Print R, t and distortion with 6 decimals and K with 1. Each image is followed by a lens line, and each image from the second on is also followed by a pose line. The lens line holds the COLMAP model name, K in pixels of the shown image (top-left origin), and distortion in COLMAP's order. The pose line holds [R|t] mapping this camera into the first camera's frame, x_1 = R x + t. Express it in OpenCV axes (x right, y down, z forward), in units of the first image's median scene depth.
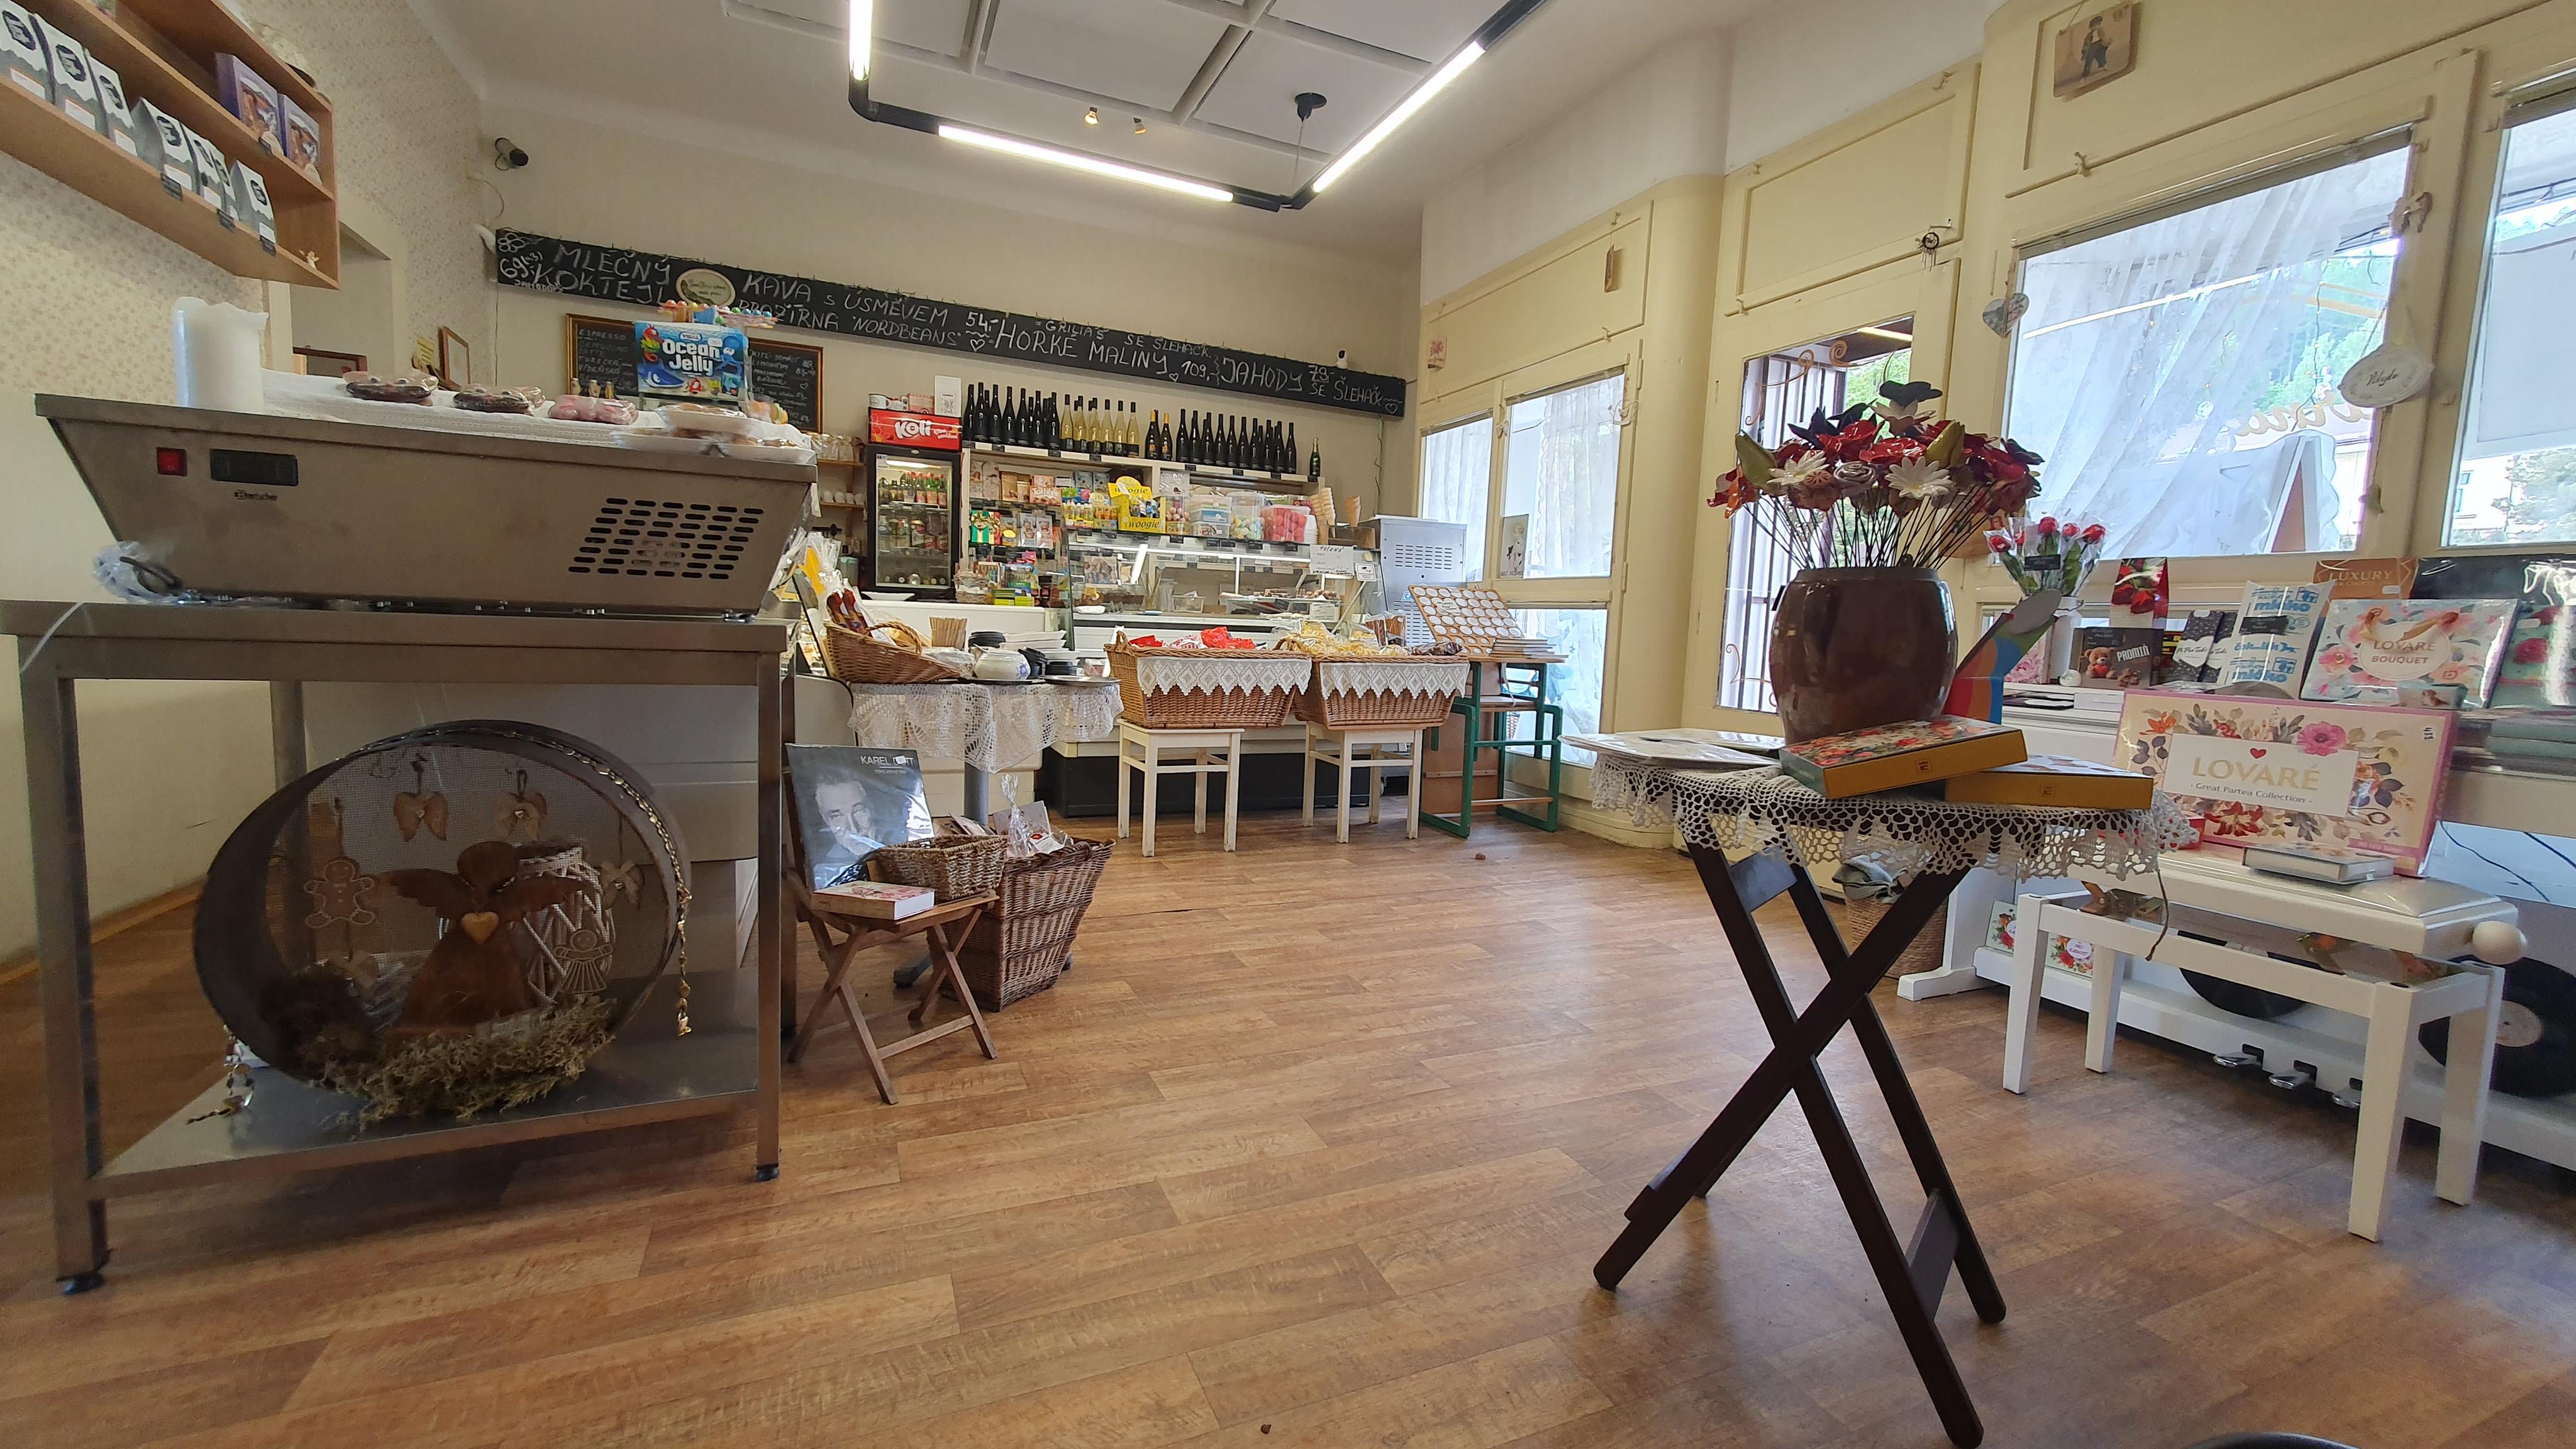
lens RADIAL K [[1016.7, 0, 1287.8], [0, 1016.7, 721.5], [0, 0, 1]] dist [0.002968, 0.000013]
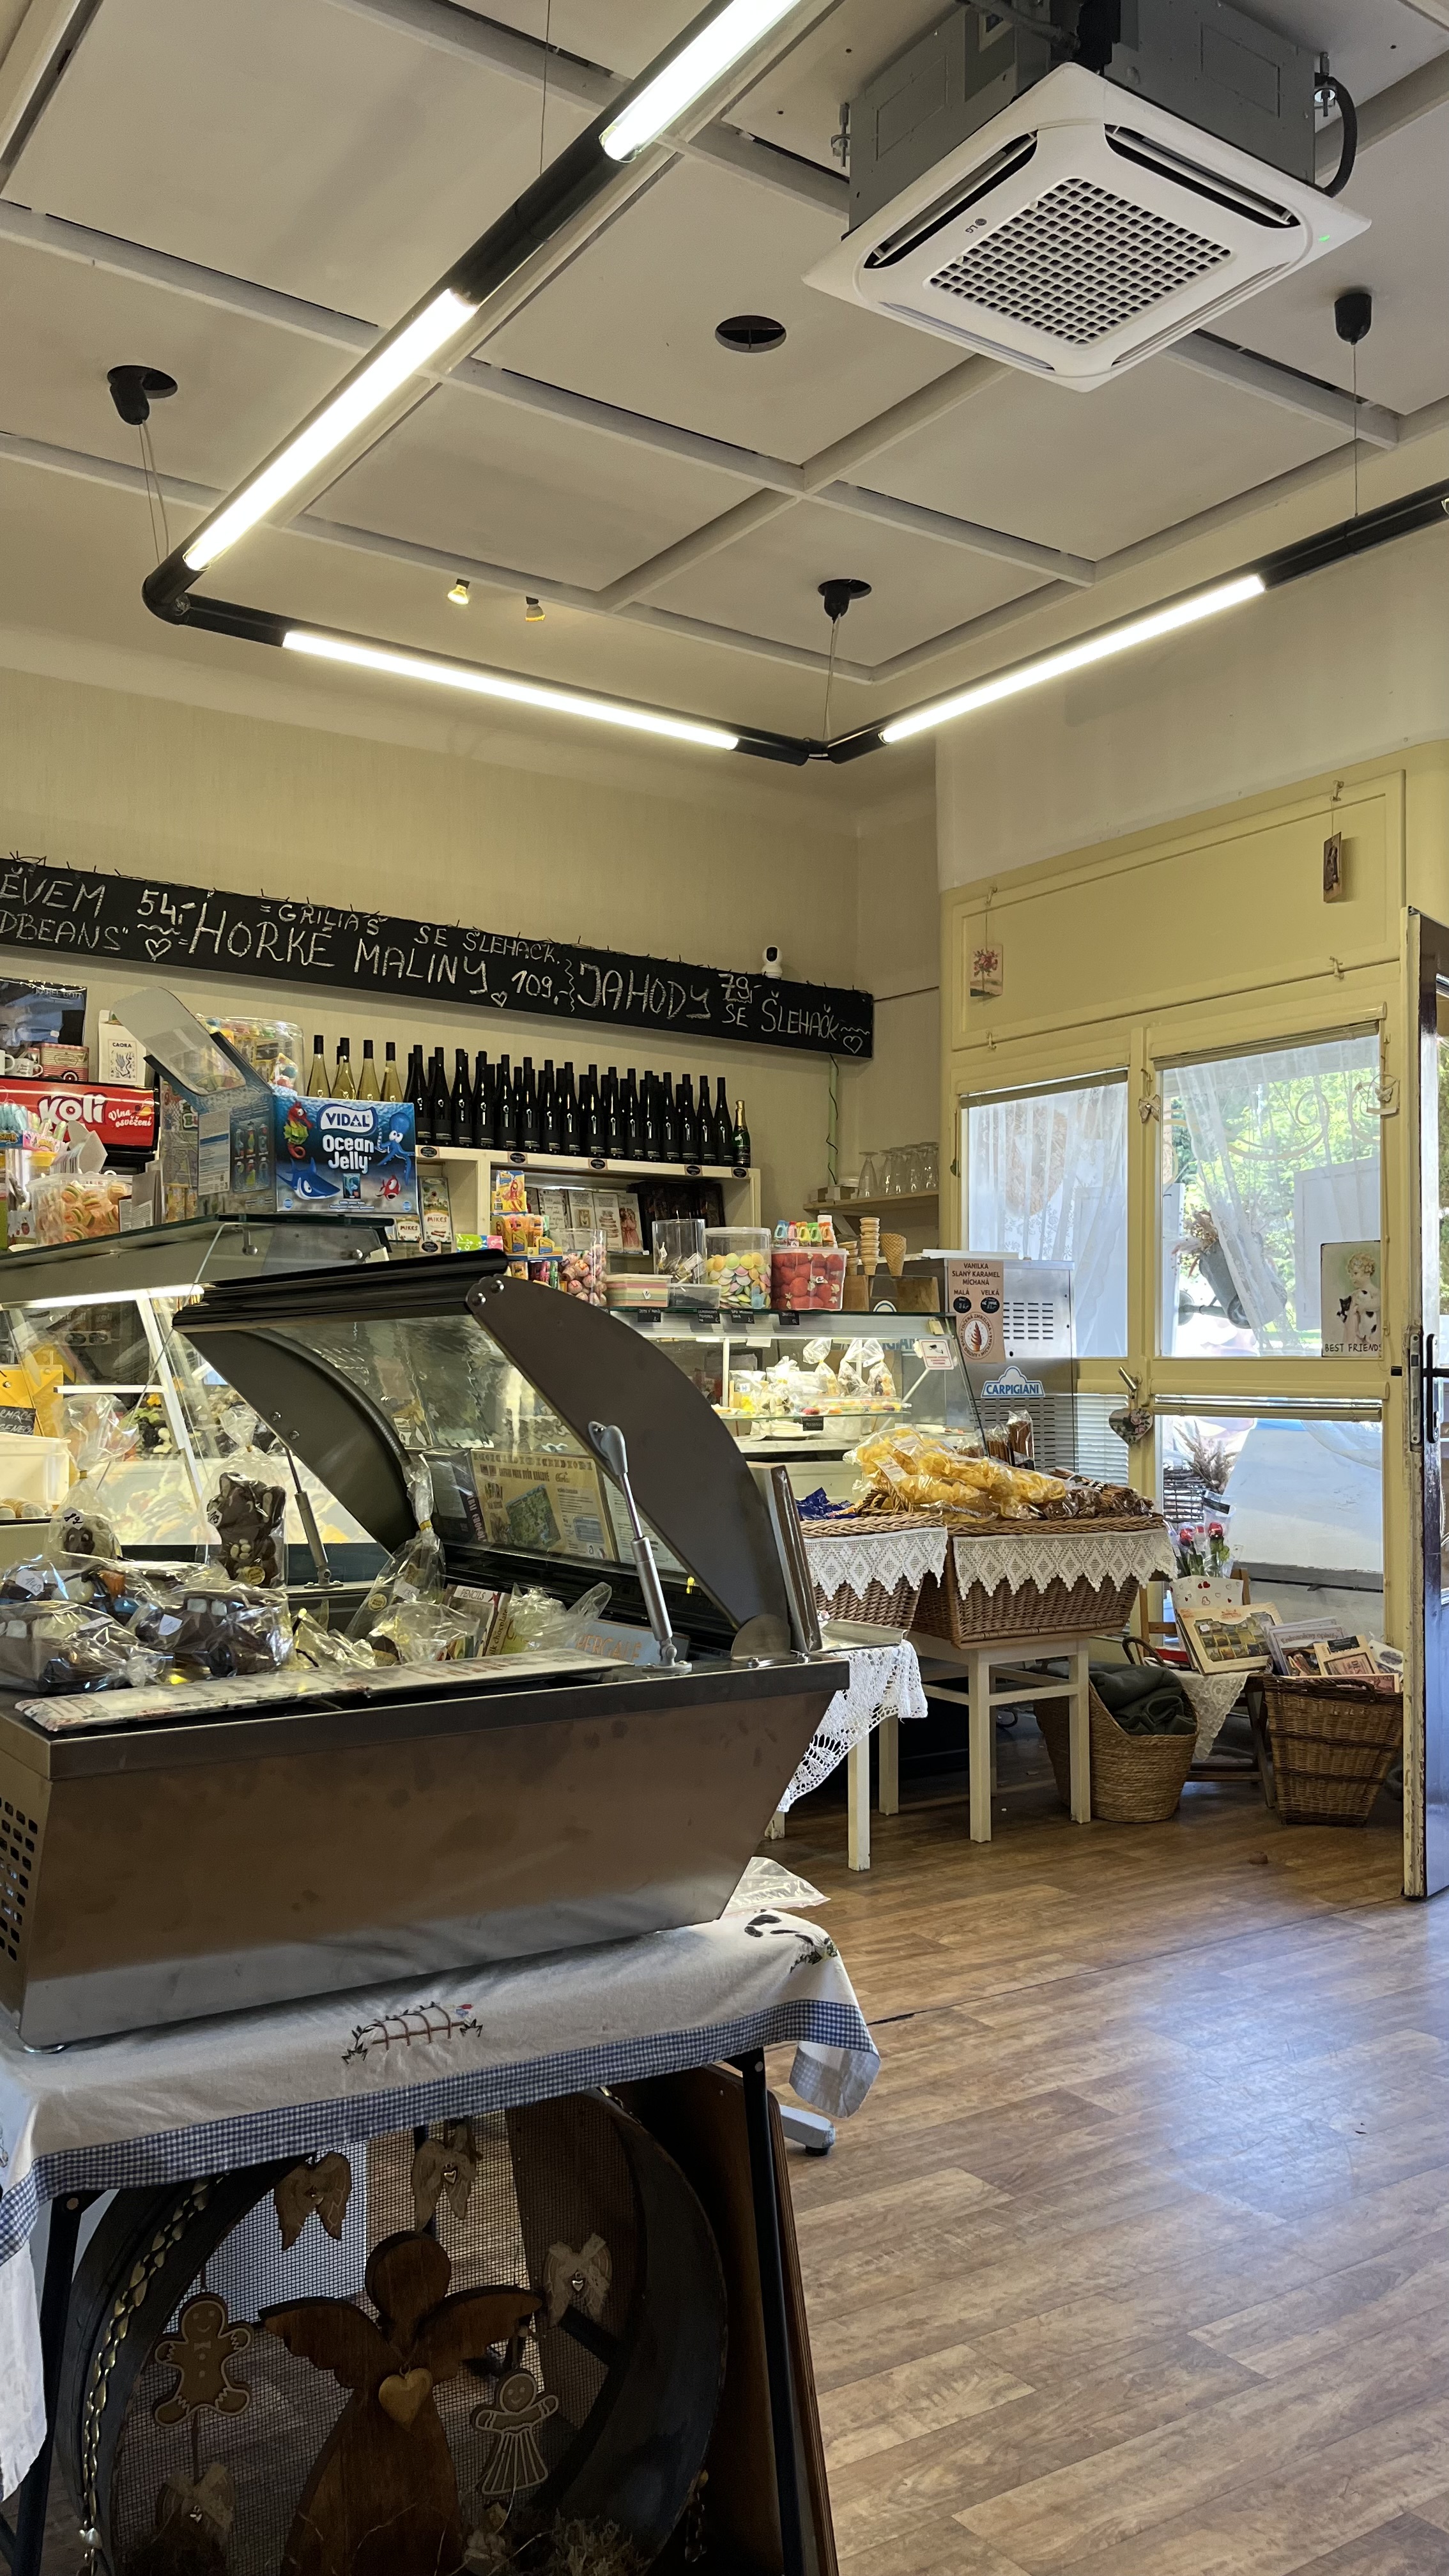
lens RADIAL K [[1959.7, 0, 723.2], [0, 1959.7, 1288.6], [0, 0, 1]] dist [-0.001957, -0.006132]
pose [[0.981200, -0.029314, 0.190756, -0.269865], [0.053727, 0.990814, -0.124099, -0.057117], [-0.185366, 0.132014, 0.973762, -0.058799]]
